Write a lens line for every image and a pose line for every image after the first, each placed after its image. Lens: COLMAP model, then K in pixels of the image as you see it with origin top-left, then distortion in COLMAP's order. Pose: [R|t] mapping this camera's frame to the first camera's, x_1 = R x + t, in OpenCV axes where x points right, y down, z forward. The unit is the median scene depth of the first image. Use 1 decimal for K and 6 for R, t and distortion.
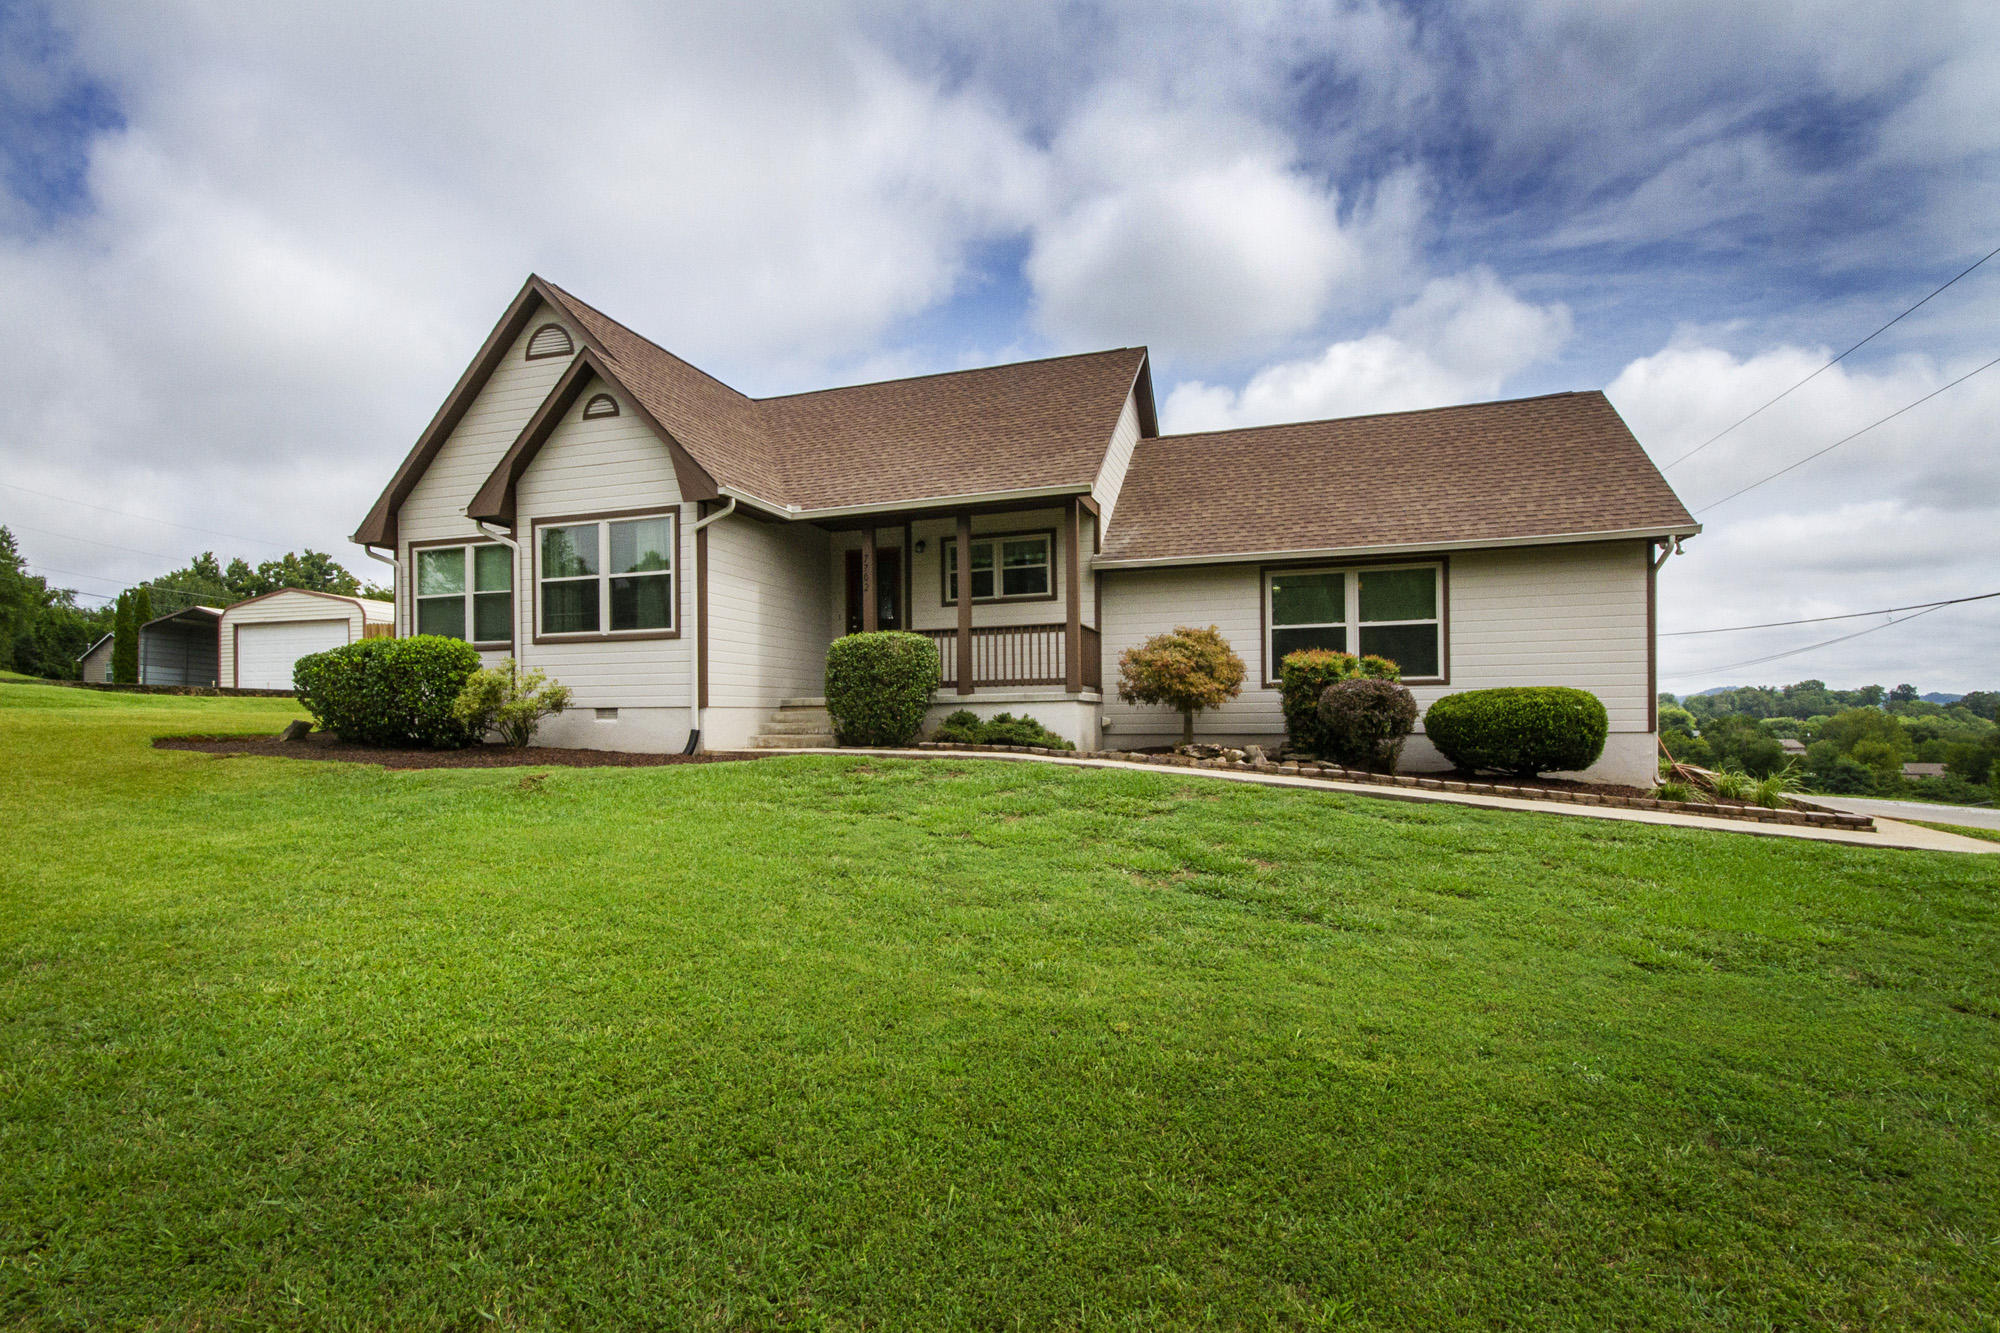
lens RADIAL K [[953.3, 0, 997.5], [0, 953.3, 712.4], [0, 0, 1]] dist [0.001326, 0.000319]
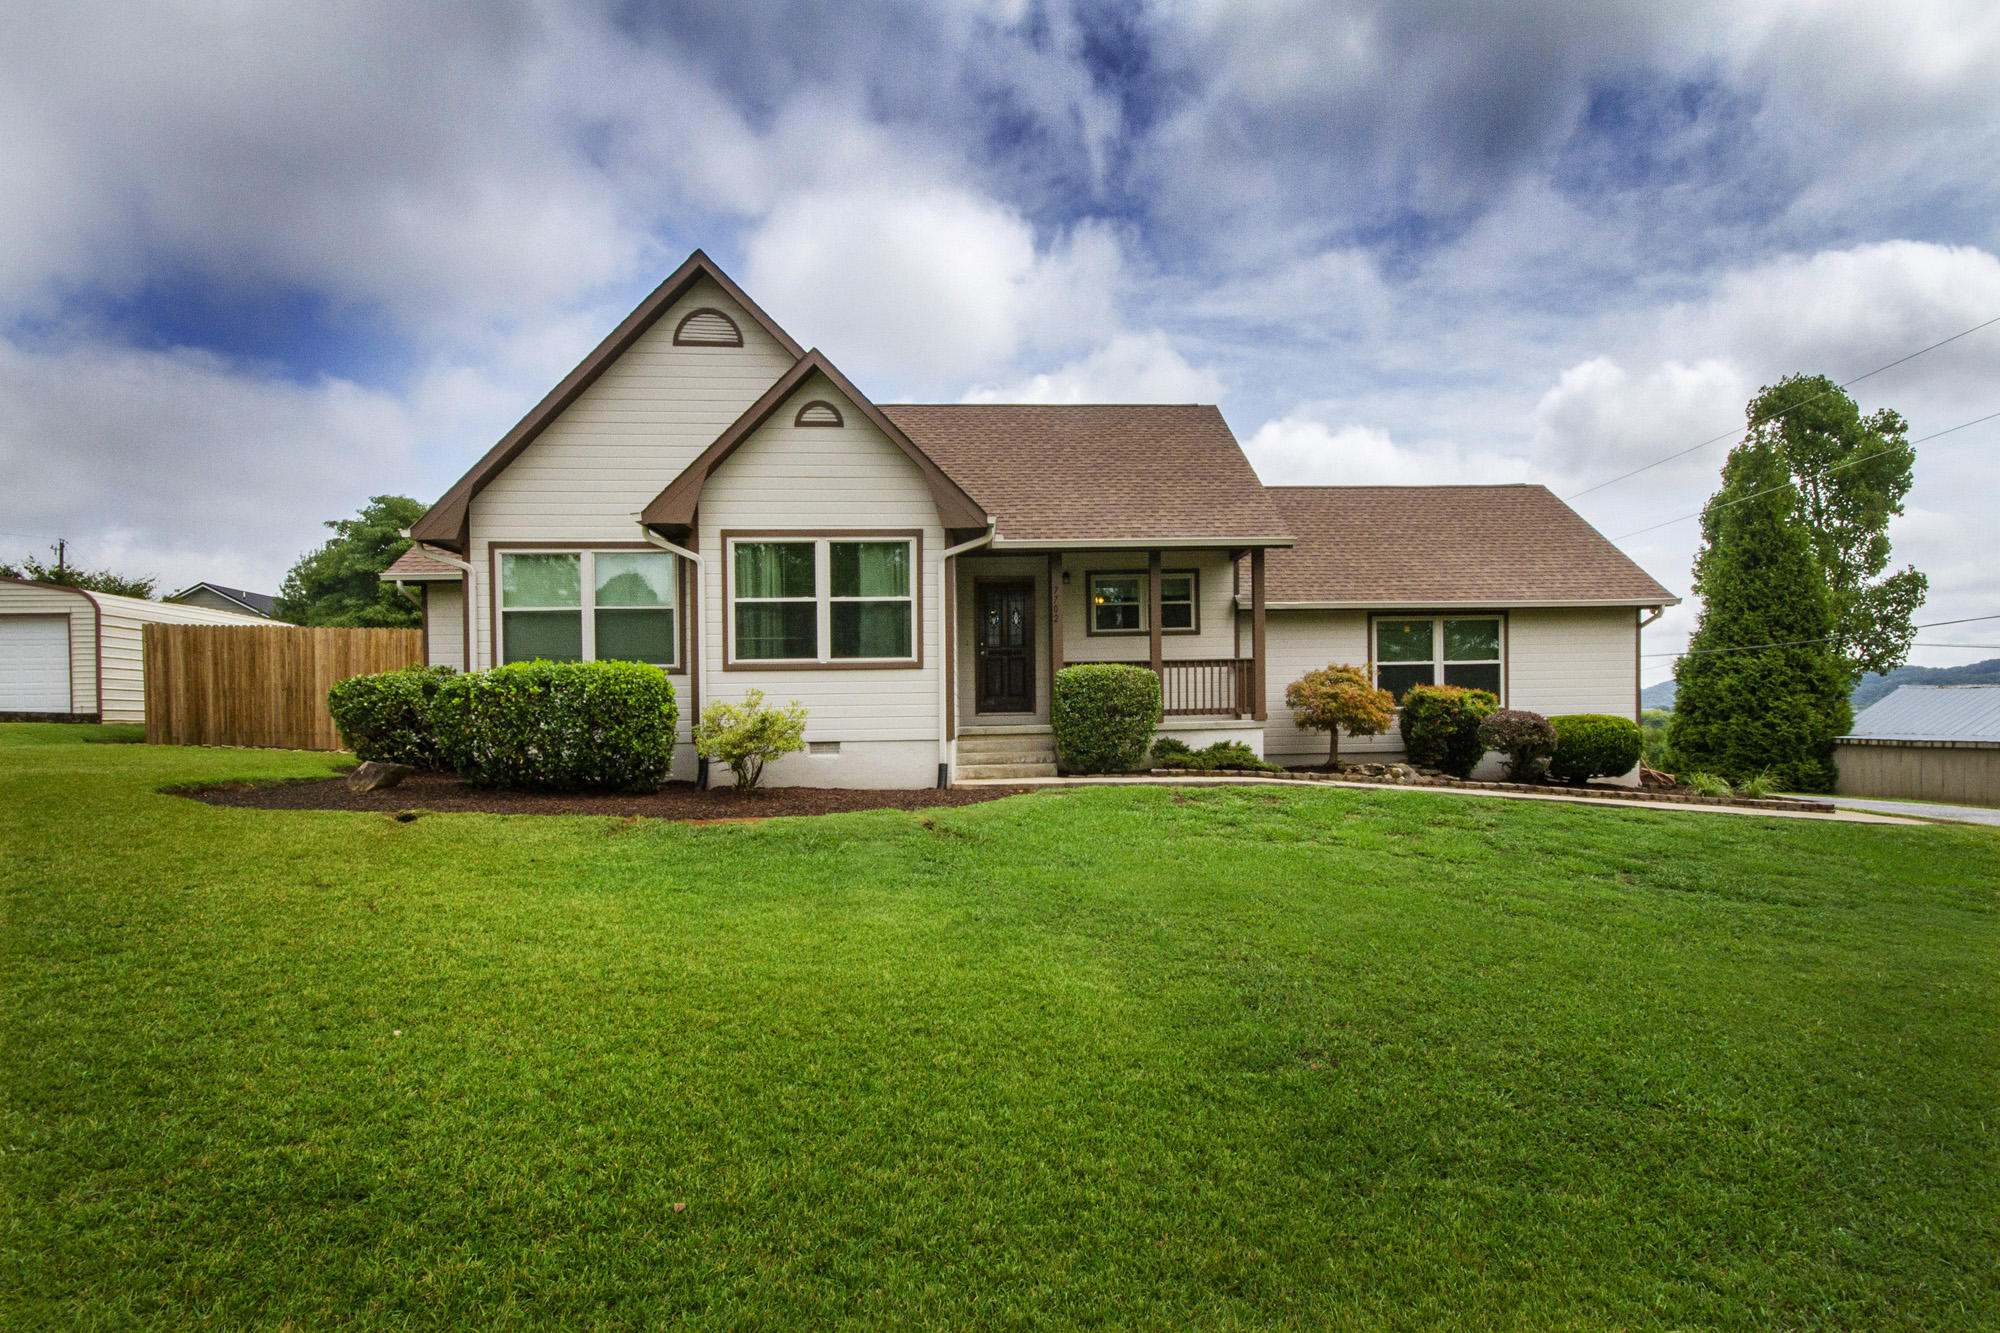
lens RADIAL K [[954.6, 0, 1006.1], [0, 954.6, 737.5], [0, 0, 1]] dist [-0.002085, 0.000171]
pose [[0.923705, -0.017179, 0.382718, -0.600871], [0.009021, 0.999692, 0.023100, -0.028501], [-0.382997, -0.017885, 0.923576, 0.073893]]
